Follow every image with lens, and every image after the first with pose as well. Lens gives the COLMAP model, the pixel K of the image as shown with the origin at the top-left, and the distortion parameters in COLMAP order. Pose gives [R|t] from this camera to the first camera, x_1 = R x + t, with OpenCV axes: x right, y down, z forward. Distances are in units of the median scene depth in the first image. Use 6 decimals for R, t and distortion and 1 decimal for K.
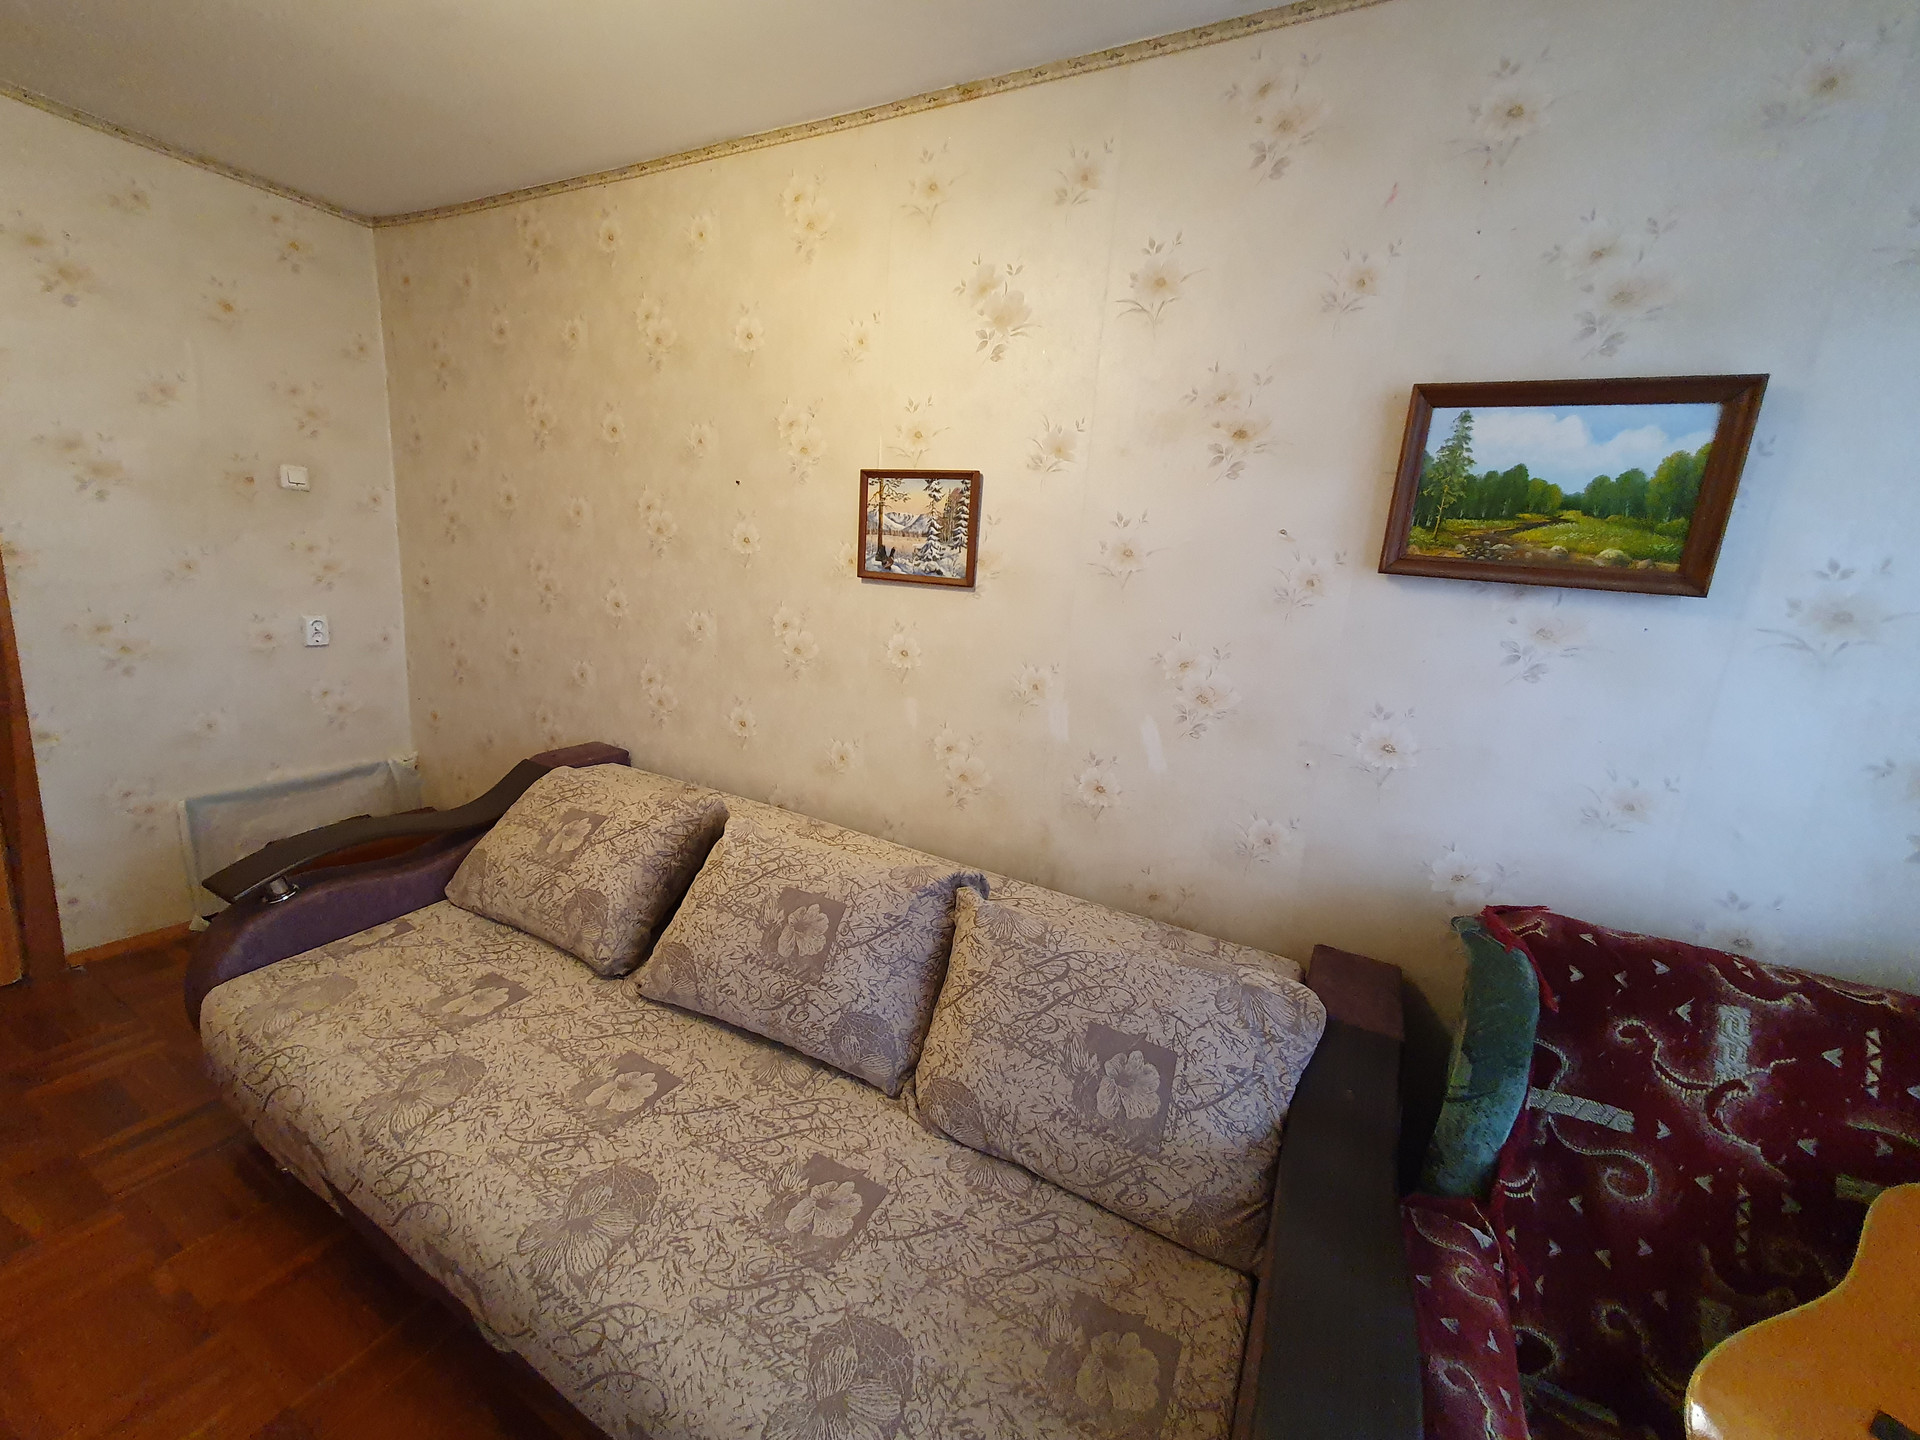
lens RADIAL K [[777.1, 0, 952.3], [0, 777.1, 708.8], [0, 0, 1]] dist [0.016208, -0.000353]
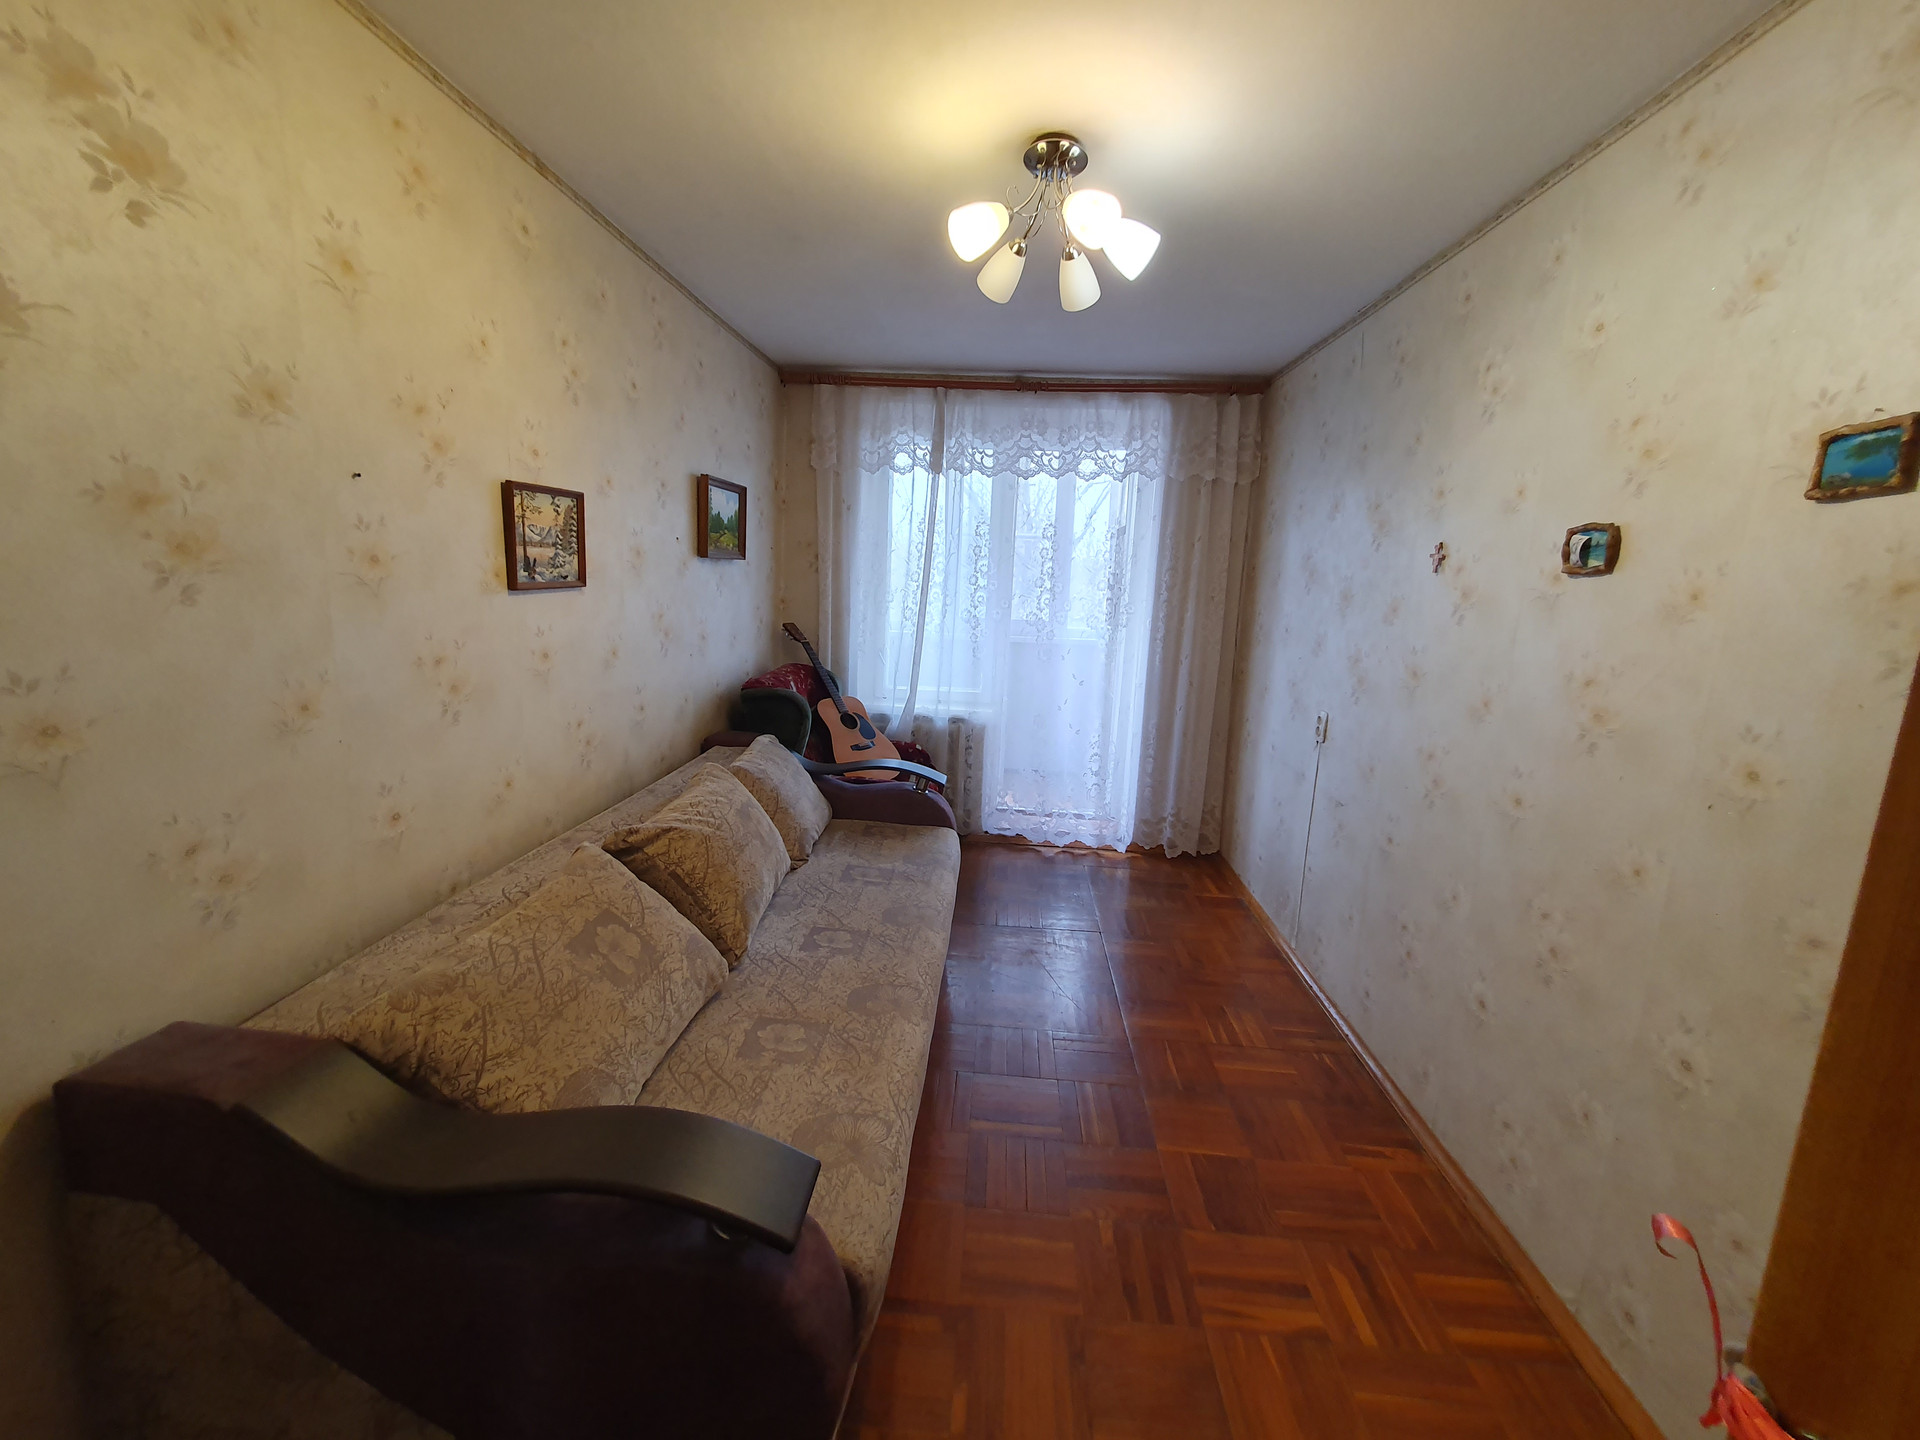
lens RADIAL K [[769.9, 0, 951.2], [0, 769.9, 711.4], [0, 0, 1]] dist [0.006885, -0.000237]
pose [[-0.416928, -0.256838, 0.871897, -1.298698], [0.106569, 0.938818, 0.327511, -0.300953], [-0.902670, 0.229466, -0.364049, 0.942802]]
